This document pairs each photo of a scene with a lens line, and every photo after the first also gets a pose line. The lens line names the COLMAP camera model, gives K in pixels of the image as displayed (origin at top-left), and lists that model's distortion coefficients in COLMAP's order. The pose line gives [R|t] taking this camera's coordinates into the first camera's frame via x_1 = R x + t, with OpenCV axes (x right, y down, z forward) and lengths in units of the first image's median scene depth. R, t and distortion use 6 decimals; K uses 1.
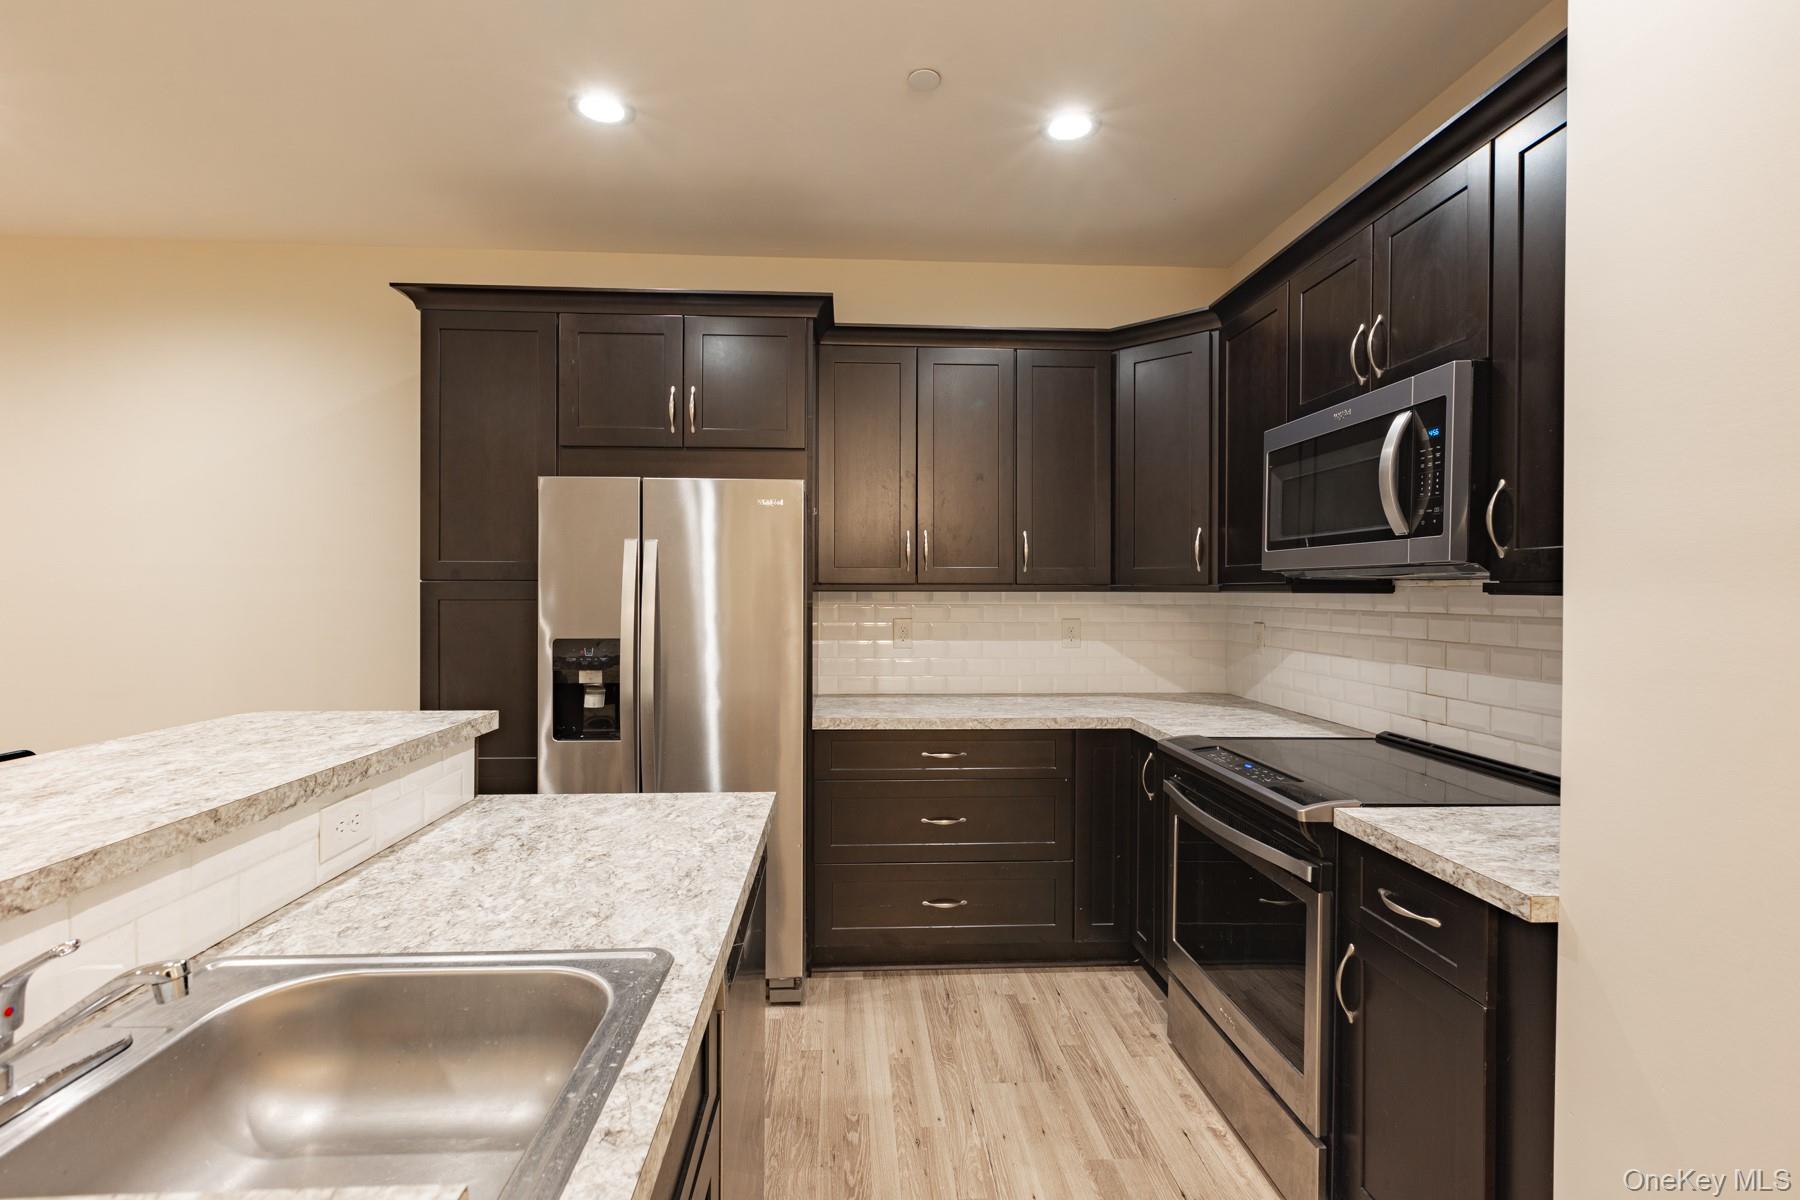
lens RADIAL K [[817.6, 0, 889.7], [0, 817.6, 594.3], [0, 0, 1]] dist [0.003137, -0.000343]
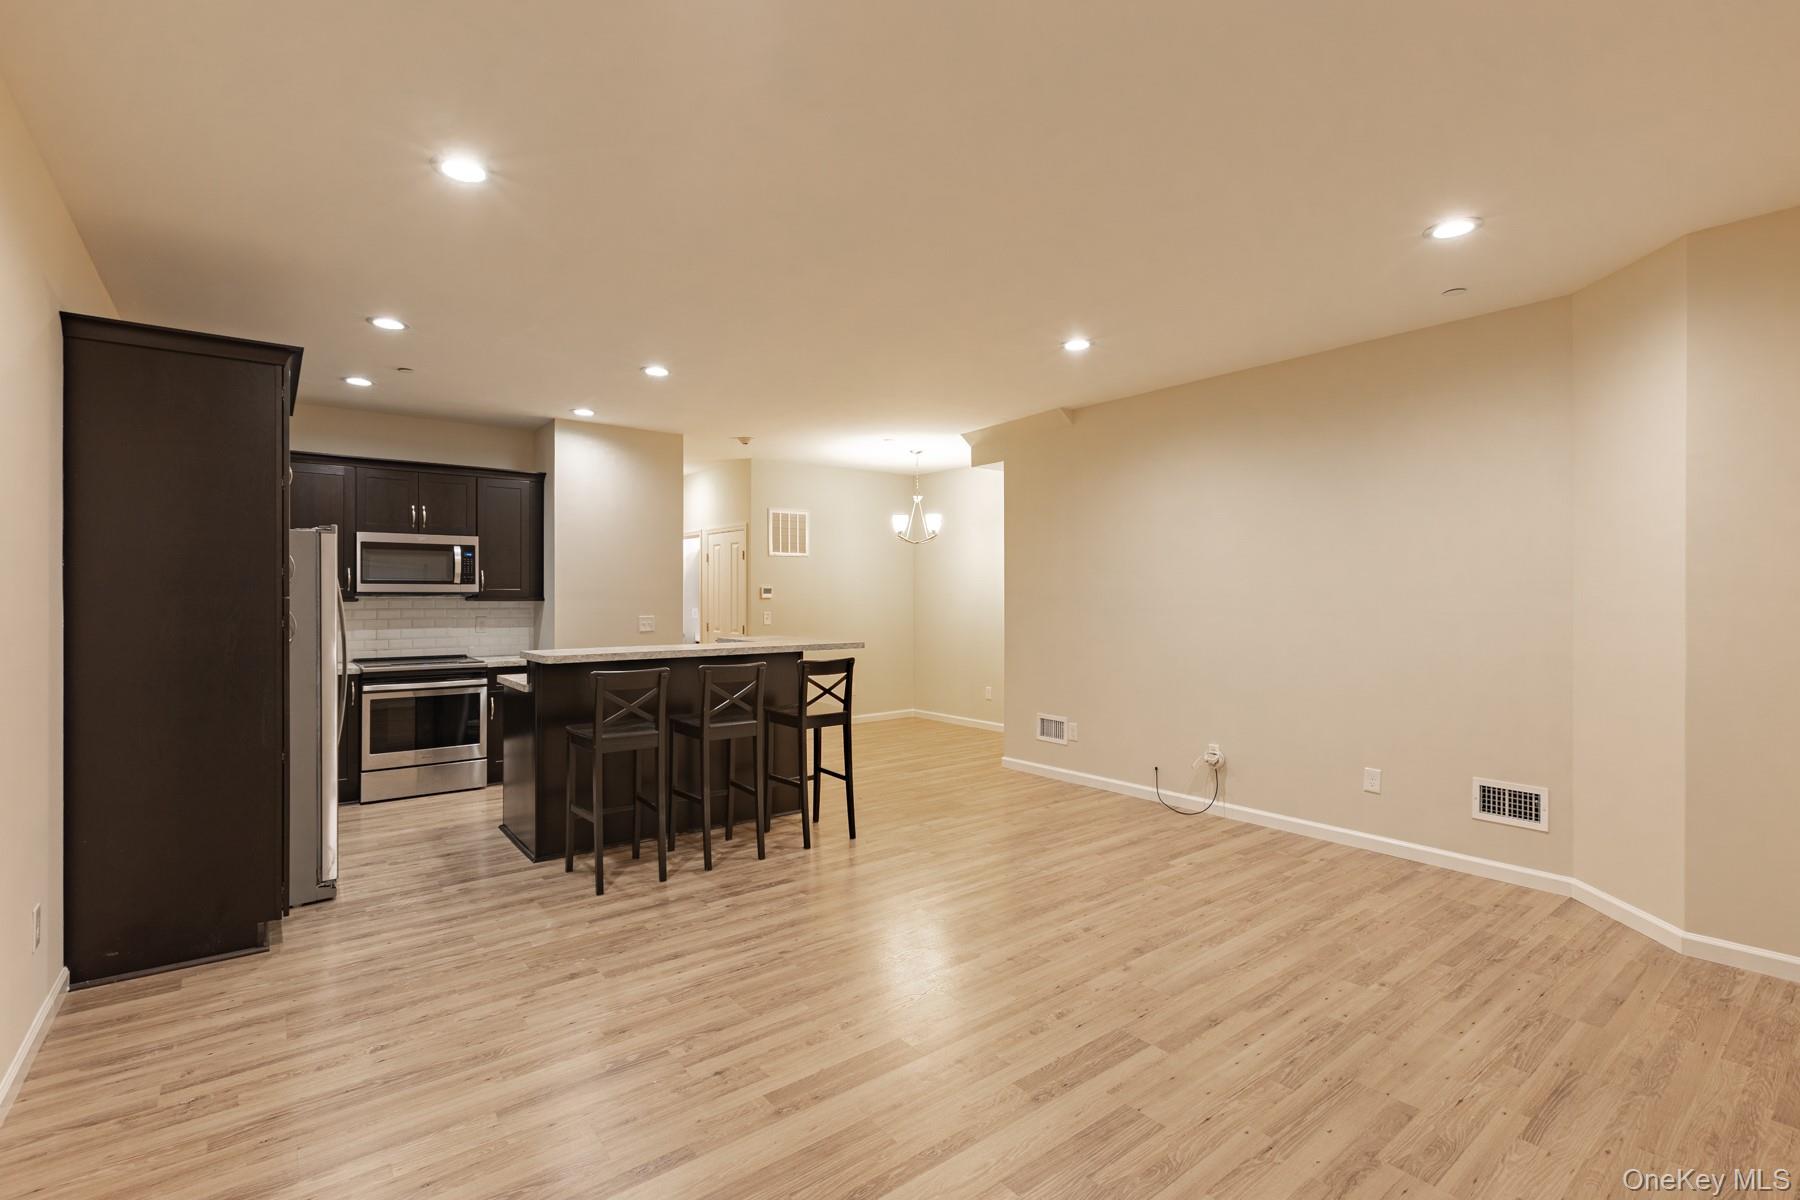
lens RADIAL K [[810.3, 0, 885.0], [0, 810.3, 592.7], [0, 0, 1]] dist [0.004020, 0.000164]
pose [[-0.567729, 0.000769, 0.823215, -2.306231], [0.004882, 0.999985, 0.002433, -0.025898], [-0.823201, 0.005400, -0.567724, 1.091986]]
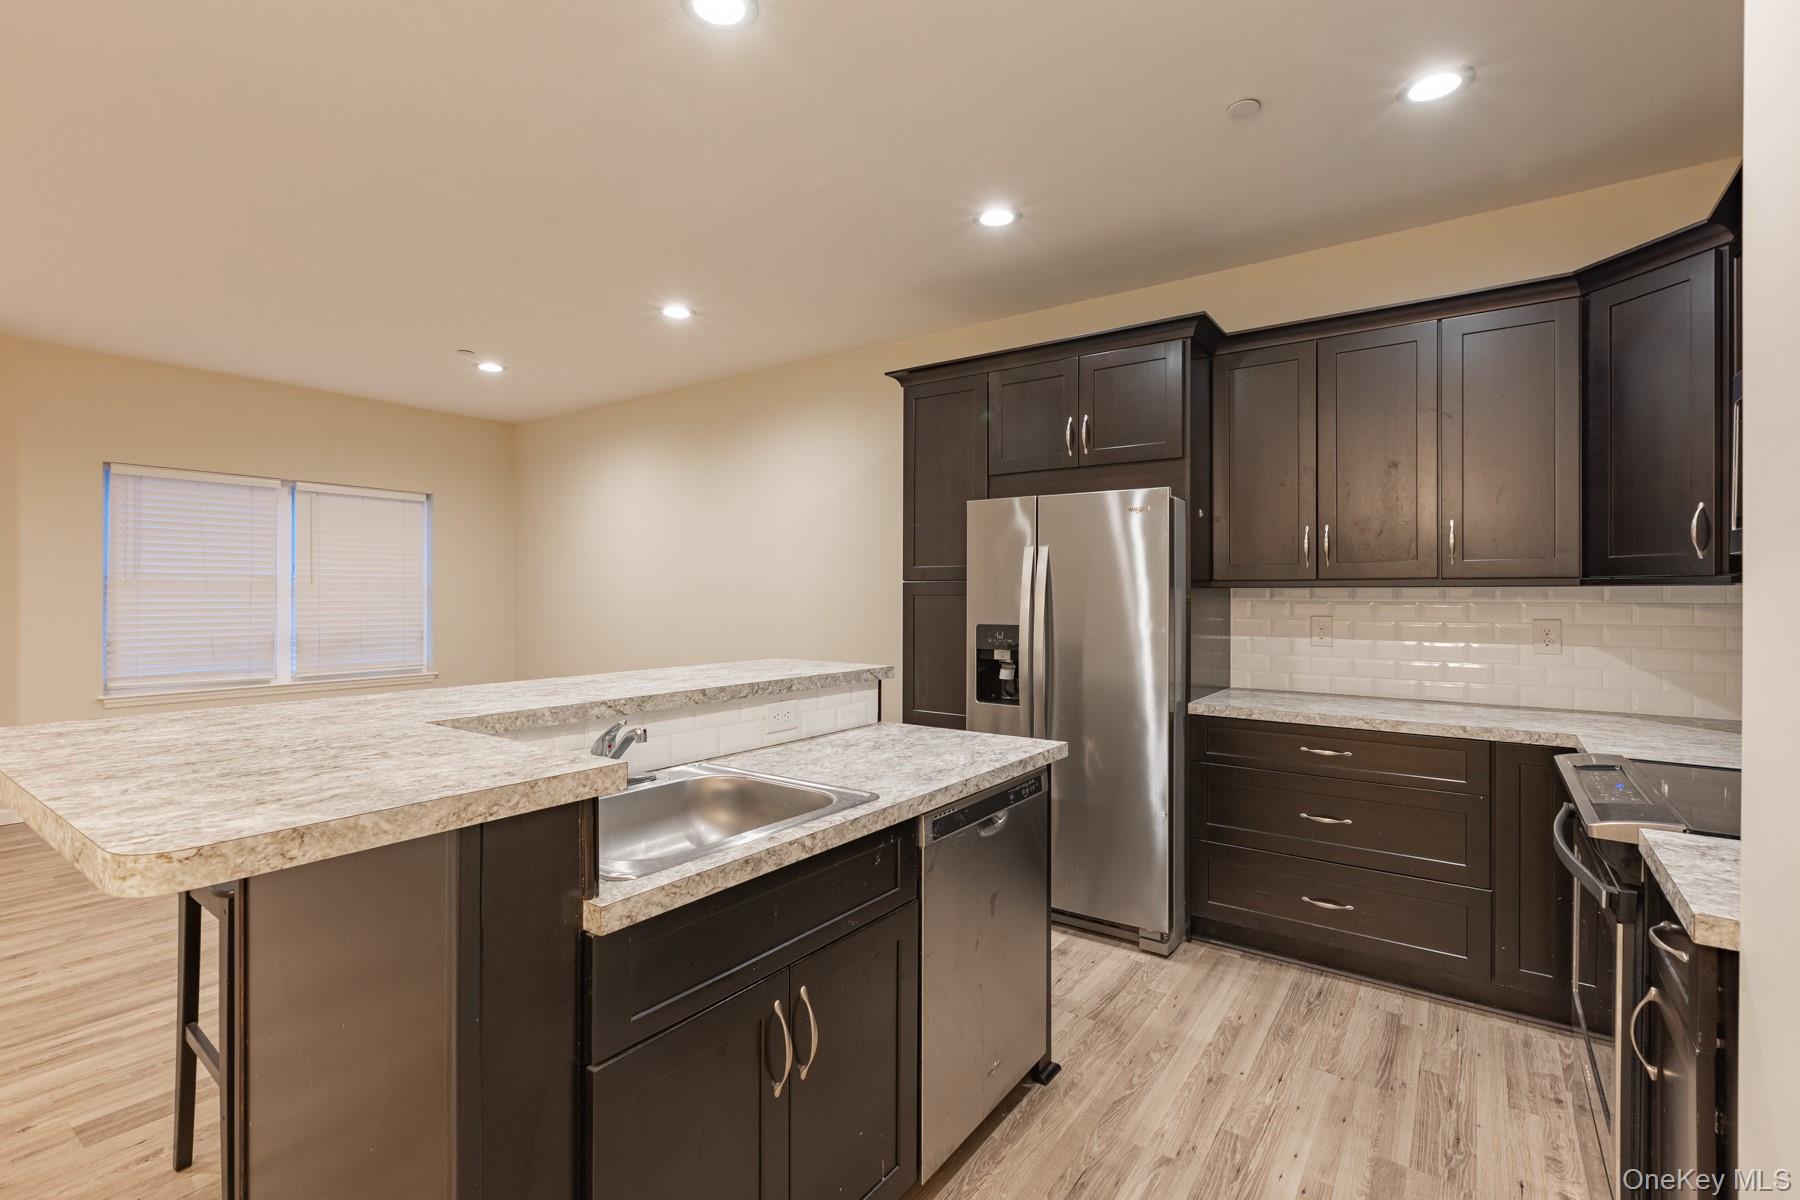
lens RADIAL K [[817.6, 0, 889.7], [0, 817.6, 594.3], [0, 0, 1]] dist [0.003137, -0.000343]
pose [[0.778082, -0.001859, -0.628160, 0.327226], [-0.002715, 0.999976, -0.006323, 0.016091], [0.628157, 0.006625, 0.778058, -0.115838]]
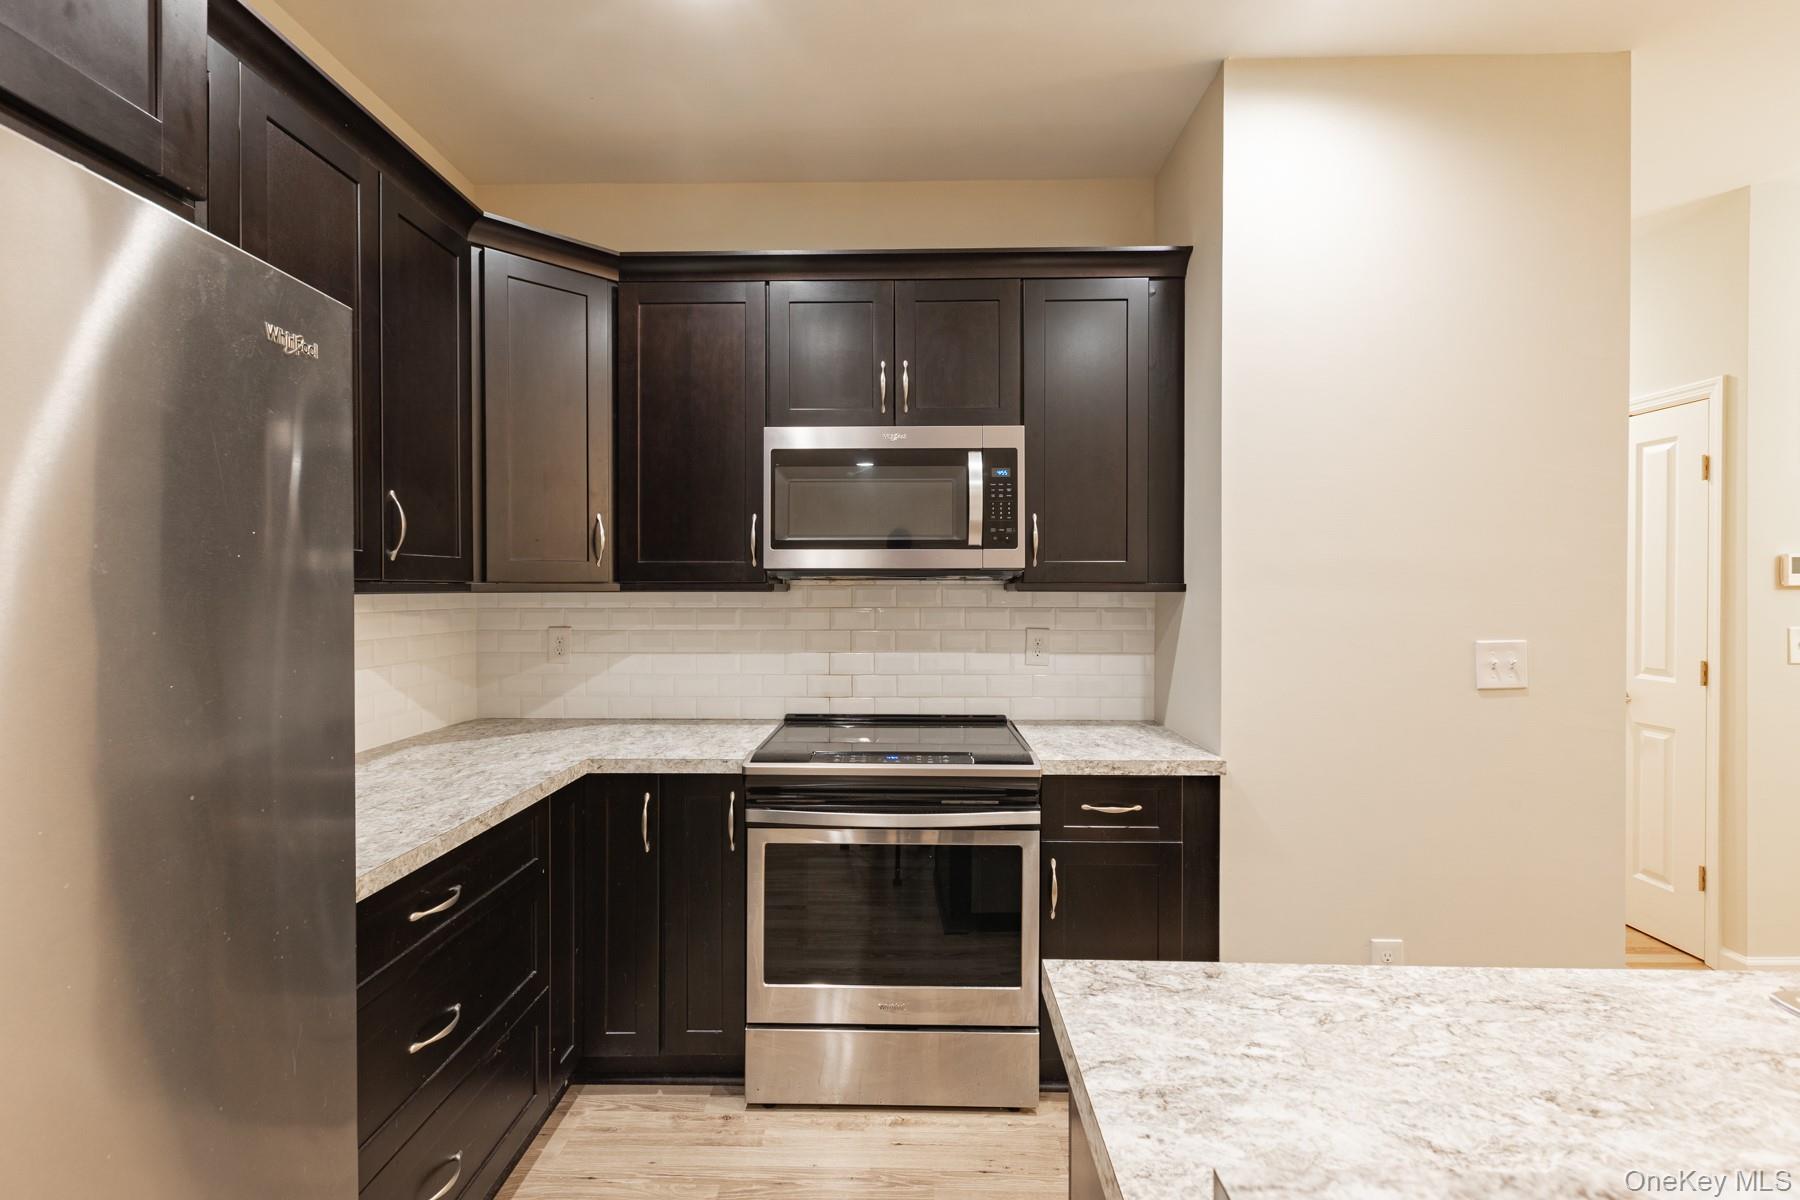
lens RADIAL K [[817.6, 0, 889.7], [0, 817.6, 594.3], [0, 0, 1]] dist [0.003137, -0.000343]
pose [[0.080289, -0.011672, 0.996703, -0.514719], [0.007907, 0.999907, 0.011073, -0.008595], [-0.996740, 0.006992, 0.080374, 0.784439]]
